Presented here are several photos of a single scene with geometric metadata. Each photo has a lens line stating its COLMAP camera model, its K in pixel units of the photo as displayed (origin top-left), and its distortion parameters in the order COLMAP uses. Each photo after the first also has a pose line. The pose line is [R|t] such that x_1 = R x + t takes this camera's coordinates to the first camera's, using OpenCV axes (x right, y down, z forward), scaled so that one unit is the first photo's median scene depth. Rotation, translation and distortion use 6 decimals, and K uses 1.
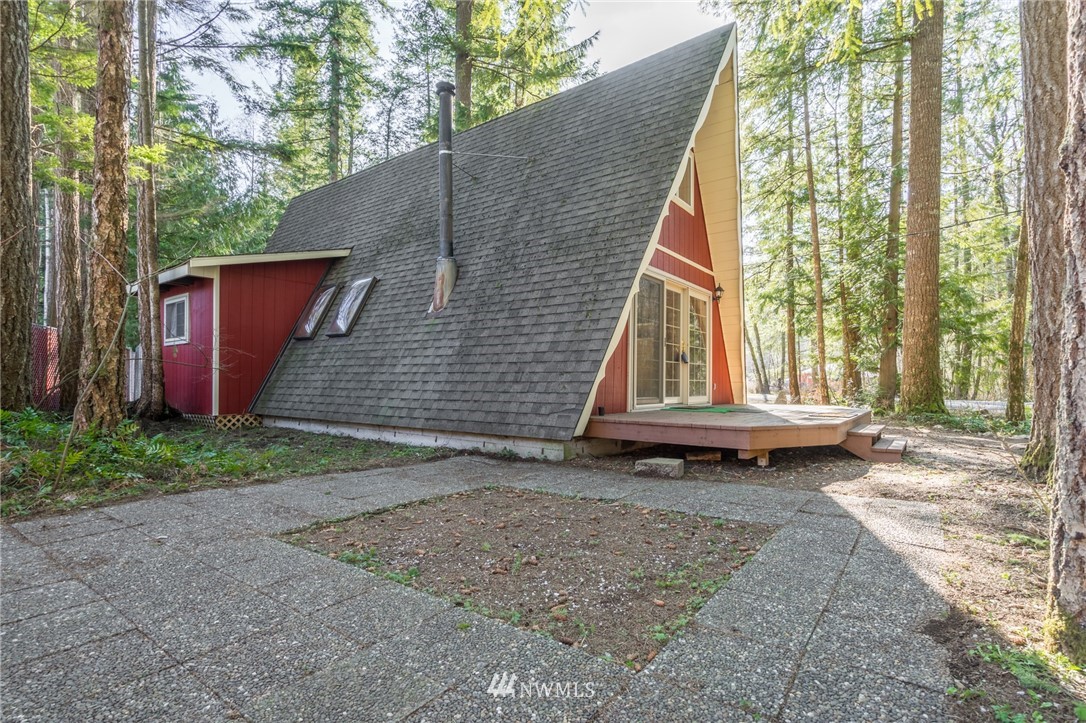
lens RADIAL K [[509.9, 0, 548.0], [0, 509.9, 361.9], [0, 0, 1]] dist [-0.000255, -0.000218]
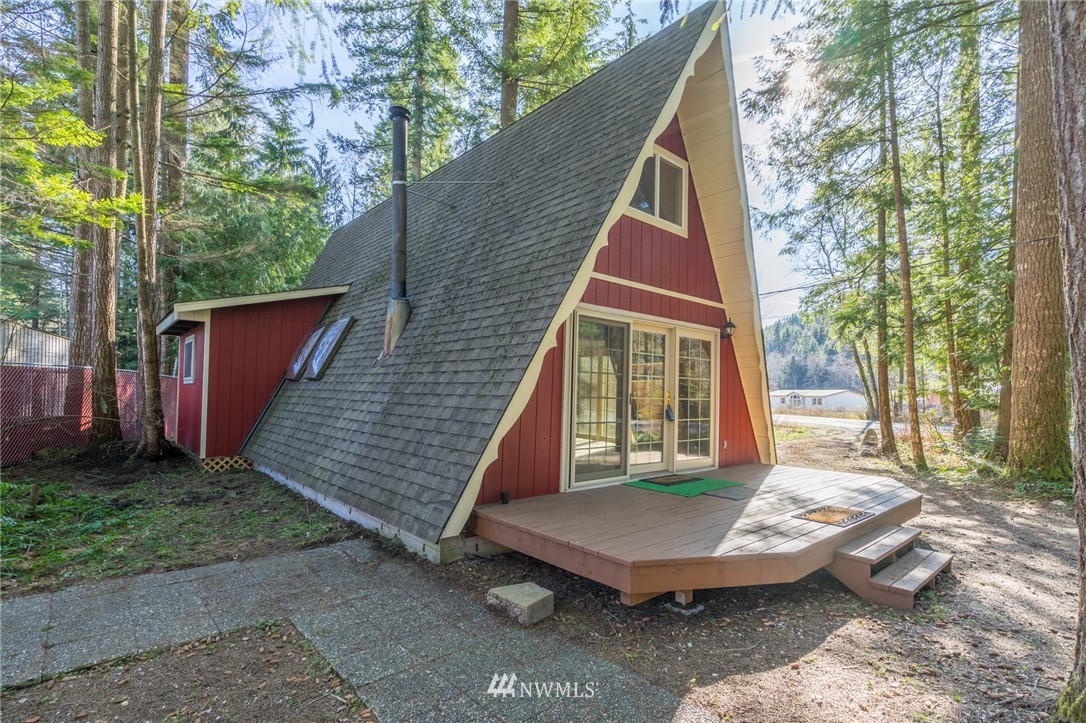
lens RADIAL K [[509.9, 0, 542.2], [0, 509.9, 368.3], [0, 0, 1]] dist [-0.000255, -0.000218]
pose [[0.980642, 0.001025, -0.195807, 0.228573], [-0.004481, 0.999842, -0.017206, -0.066254], [0.195759, 0.017751, 0.980491, 0.165354]]
